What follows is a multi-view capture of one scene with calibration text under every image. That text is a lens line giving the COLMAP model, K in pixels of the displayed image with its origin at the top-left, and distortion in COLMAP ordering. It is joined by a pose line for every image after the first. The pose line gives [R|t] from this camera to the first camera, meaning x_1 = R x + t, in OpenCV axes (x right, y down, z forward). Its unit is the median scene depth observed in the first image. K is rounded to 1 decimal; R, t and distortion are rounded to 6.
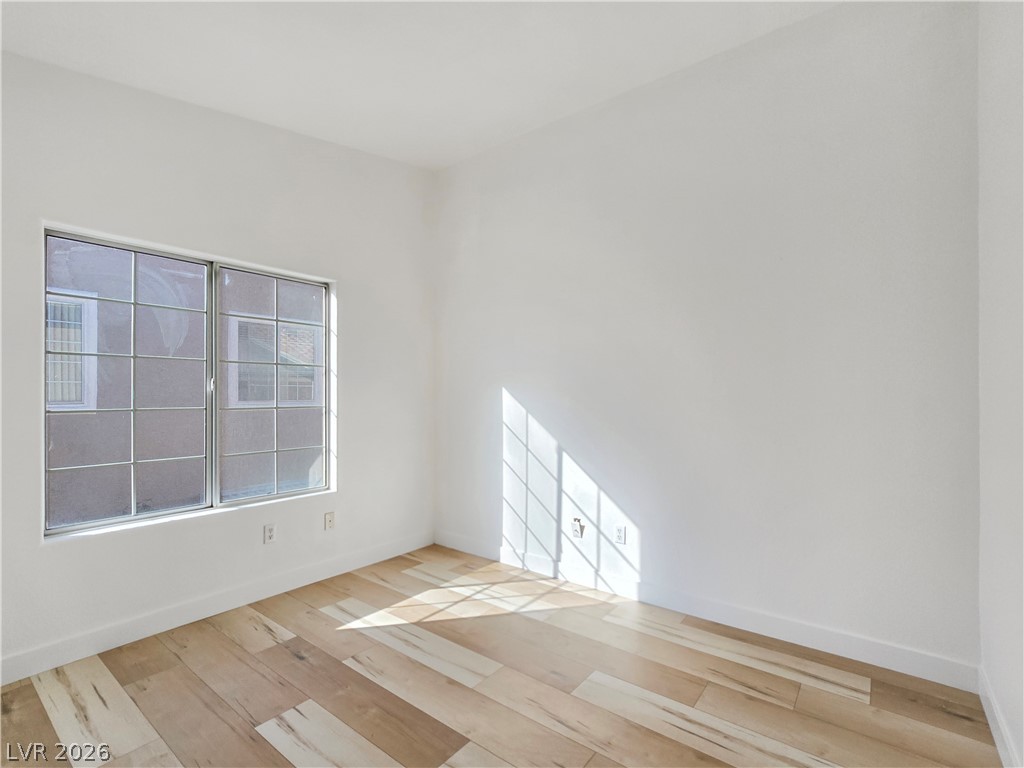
lens RADIAL K [[488.6, 0, 513.6], [0, 488.6, 390.8], [0, 0, 1]] dist [-0.002008, 0.001332]
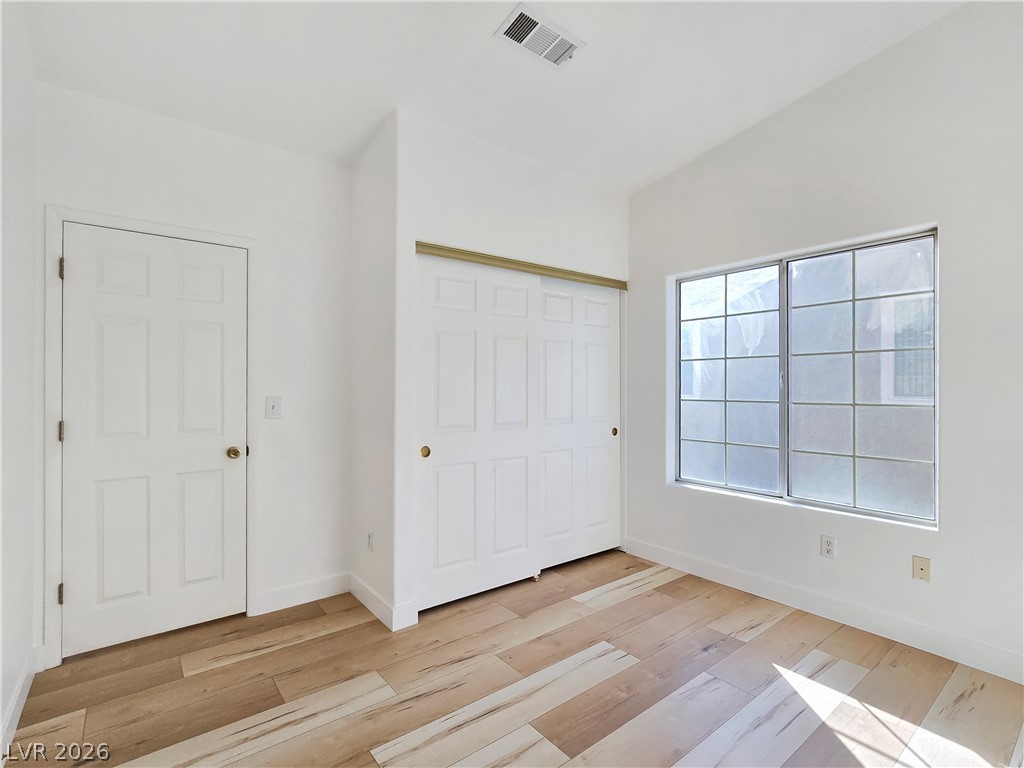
lens RADIAL K [[488.6, 0, 501.4], [0, 488.6, 386.8], [0, 0, 1]] dist [-0.002008, 0.001332]
pose [[-0.245818, -0.000440, -0.969316, 0.552940], [0.002143, 0.999997, -0.000997, 0.004537], [0.969314, -0.002323, -0.245816, 0.718215]]
